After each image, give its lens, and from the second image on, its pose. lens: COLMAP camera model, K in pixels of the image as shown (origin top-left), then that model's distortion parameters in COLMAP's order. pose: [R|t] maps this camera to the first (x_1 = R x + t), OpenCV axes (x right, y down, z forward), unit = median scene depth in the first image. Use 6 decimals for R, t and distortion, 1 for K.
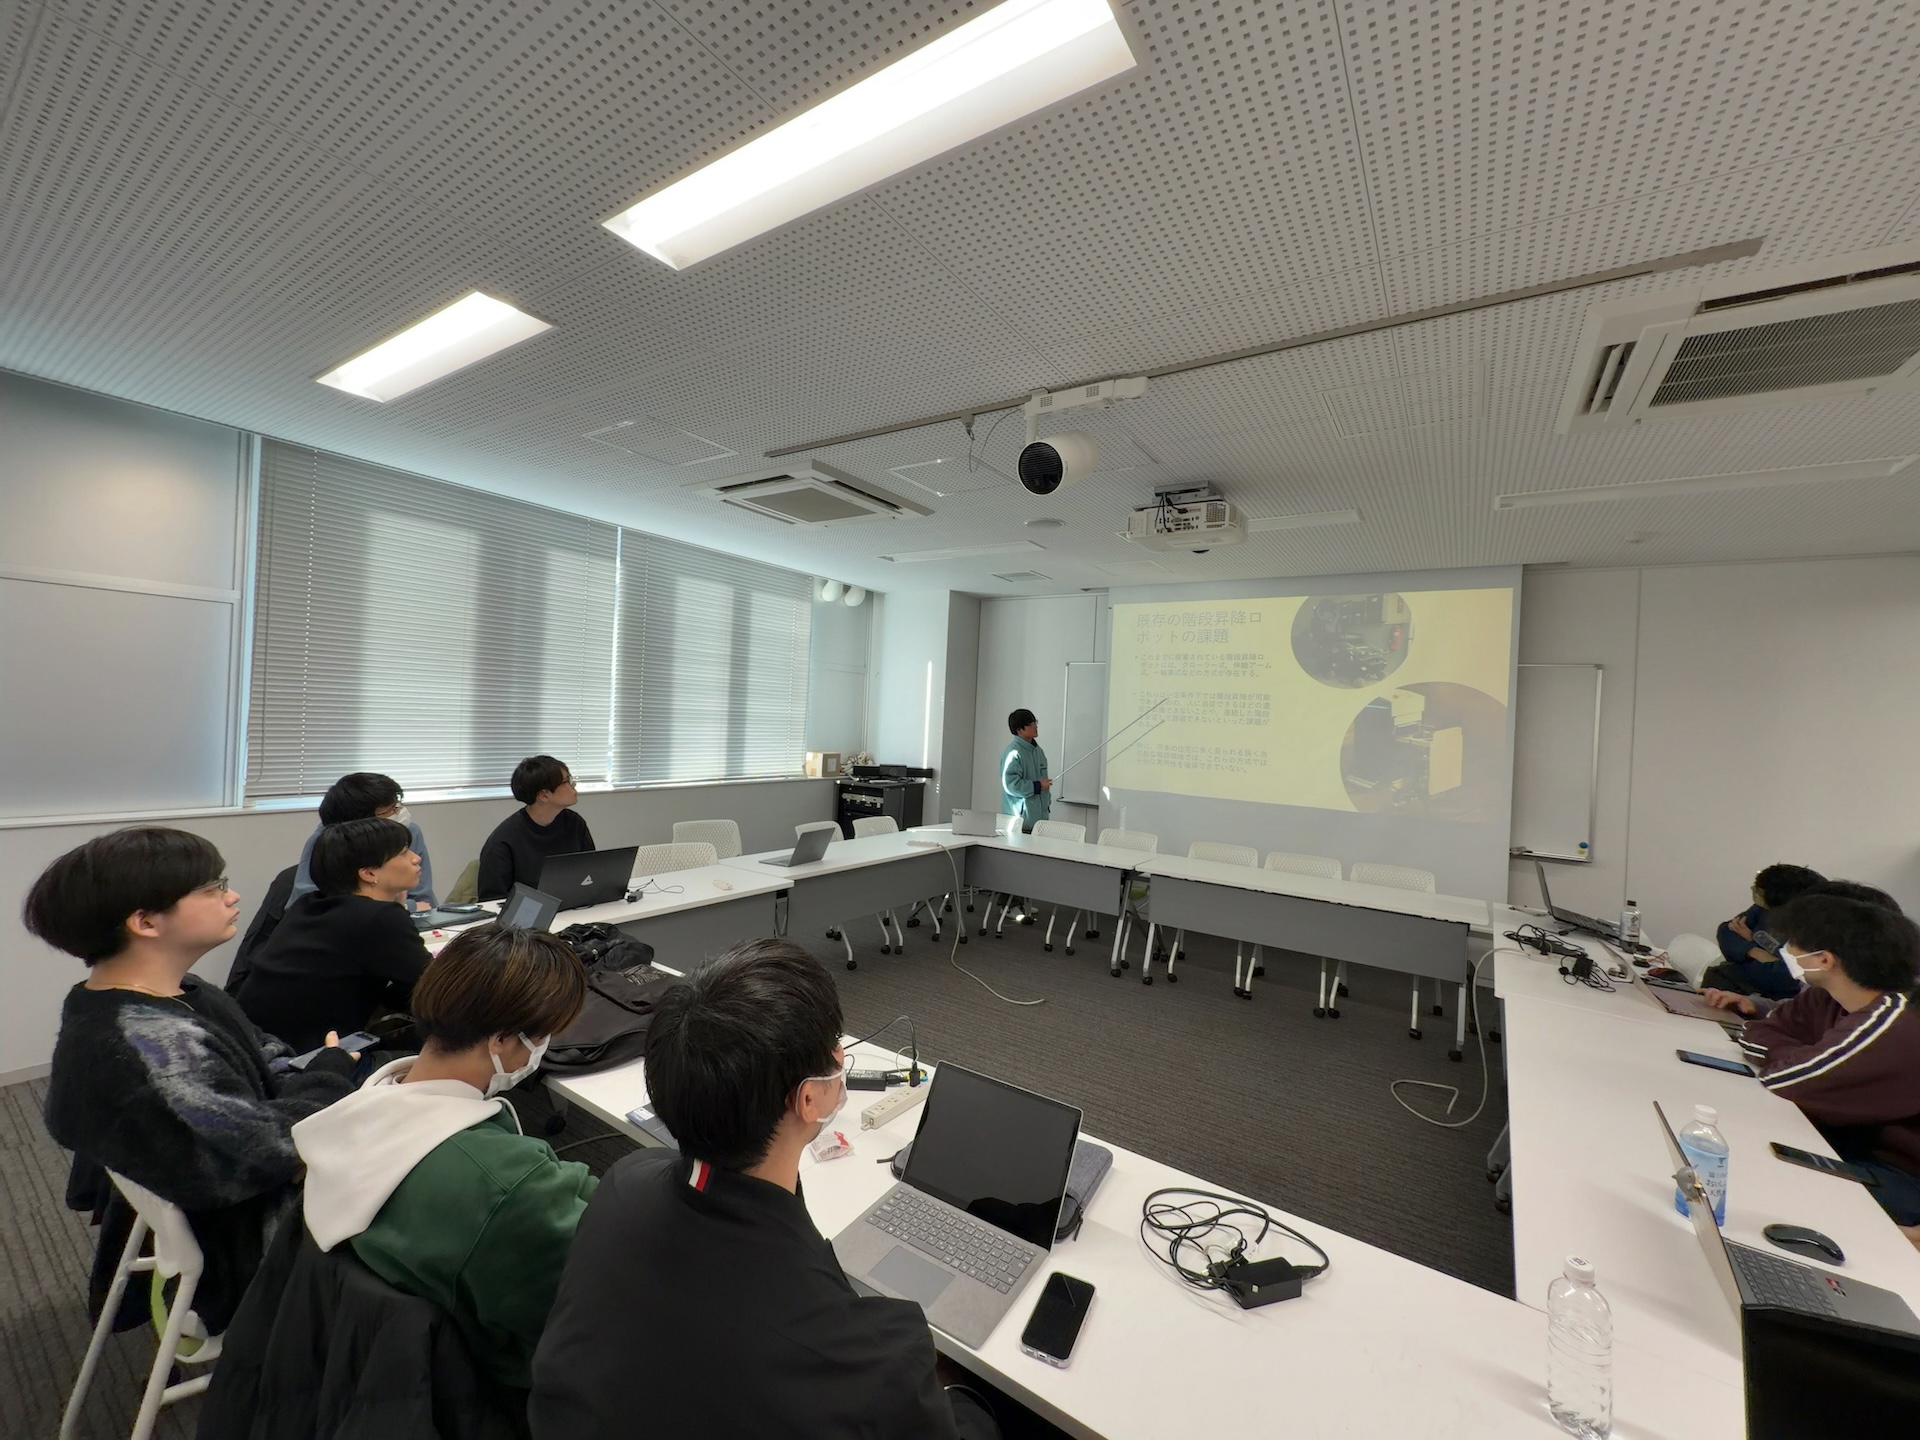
lens RADIAL K [[764.6, 0, 960.0], [0, 764.6, 720.0], [0, 0, 1]] dist [0.000589, -0.000067]
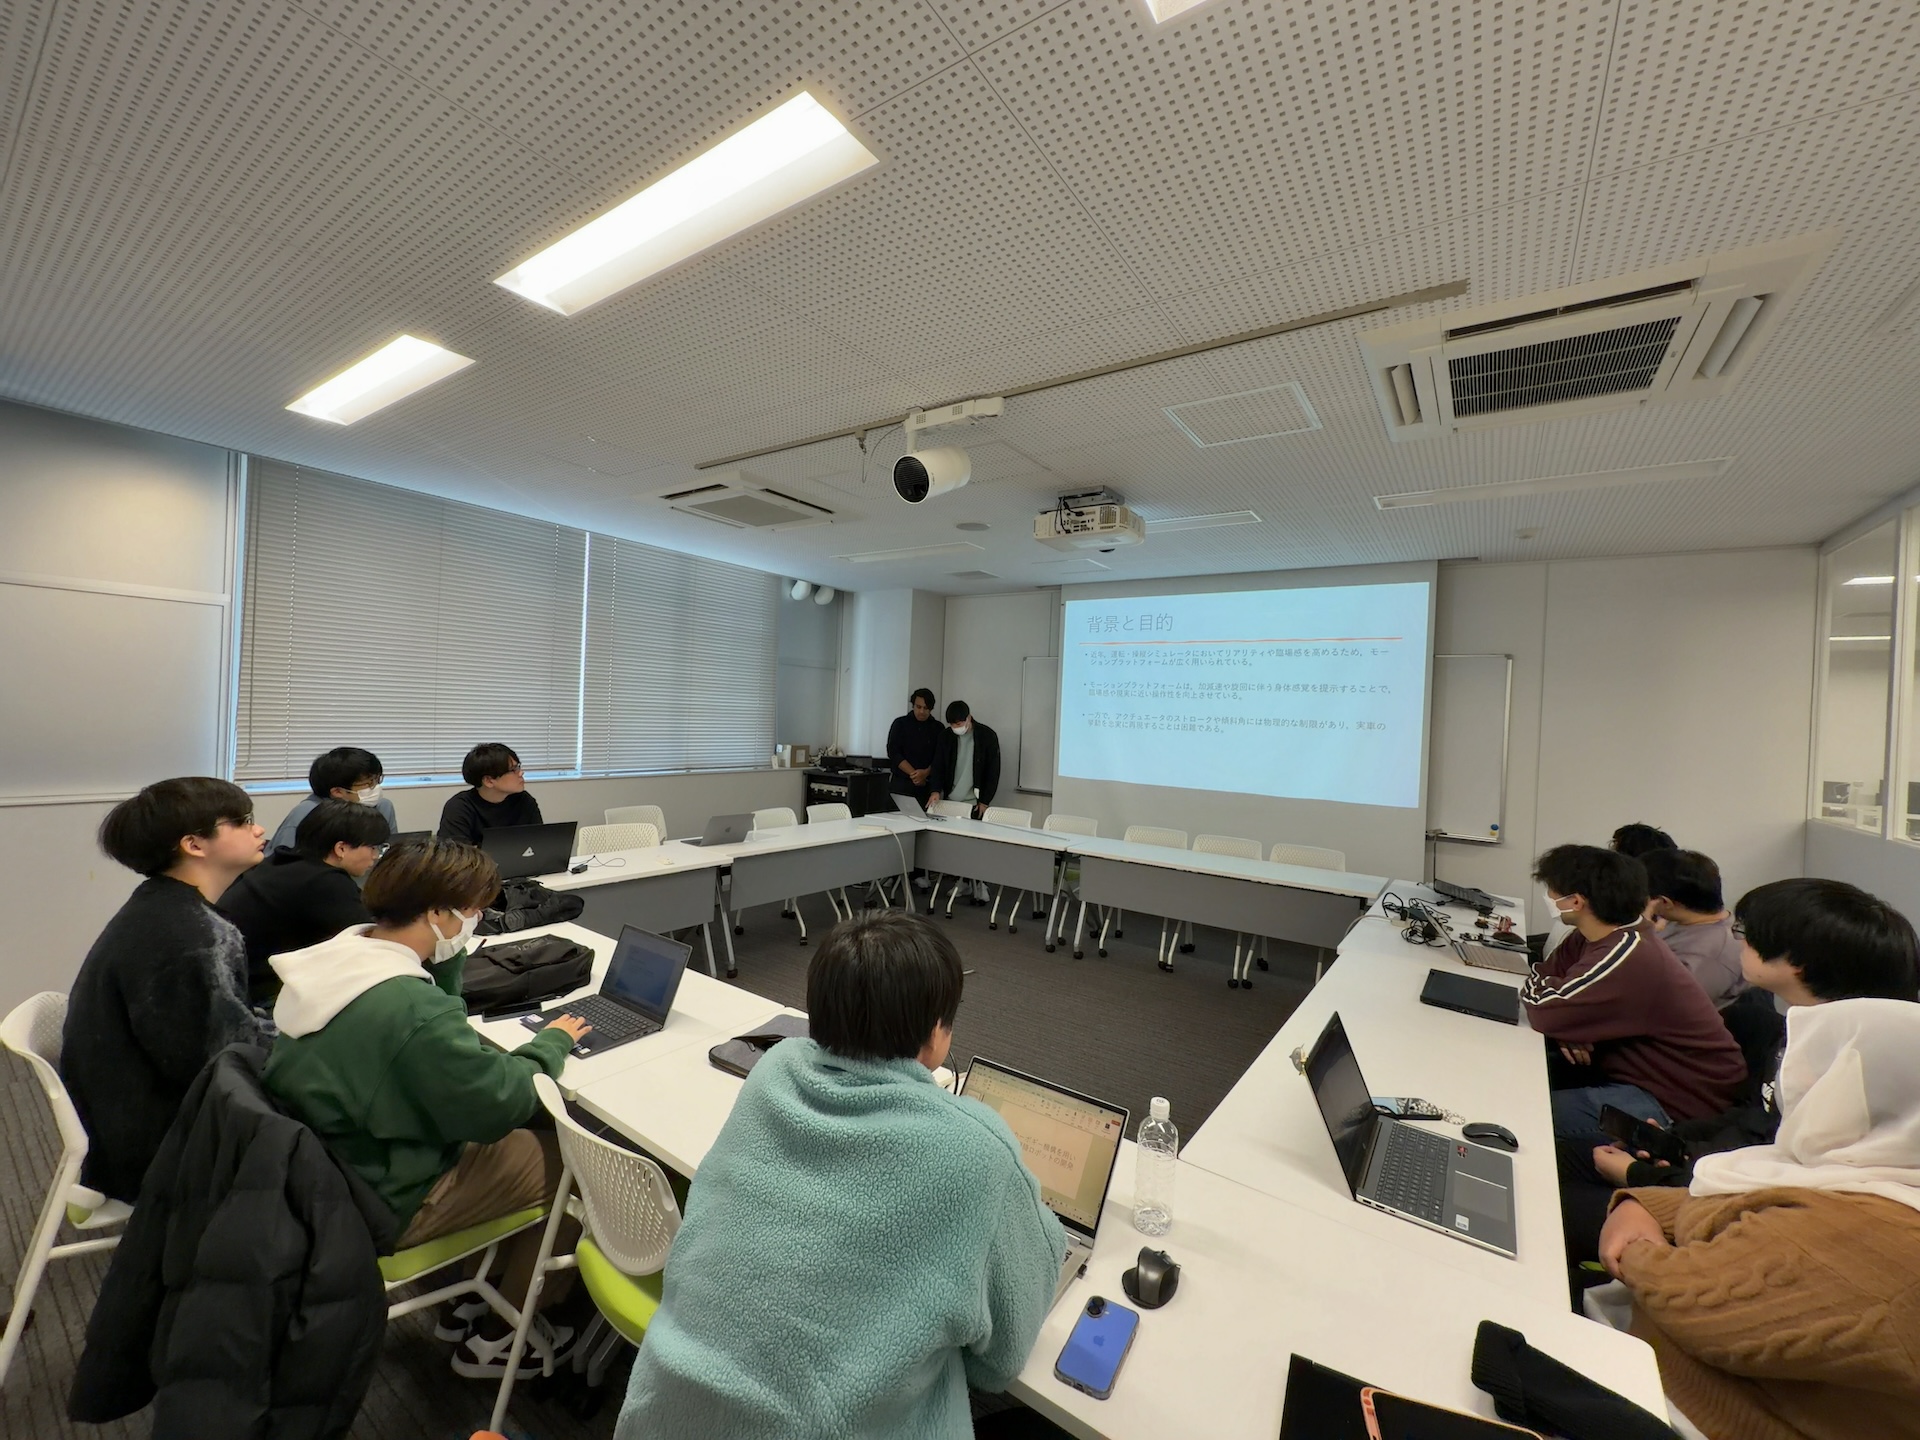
lens RADIAL K [[765.9, 0, 957.4], [0, 765.9, 721.8], [0, 0, 1]] dist [0.002837, 0.000816]
pose [[0.999724, -0.004631, -0.023042, 0.113159], [0.004731, 0.999980, 0.004303, 0.012512], [0.023021, -0.004411, 0.999725, -0.071504]]
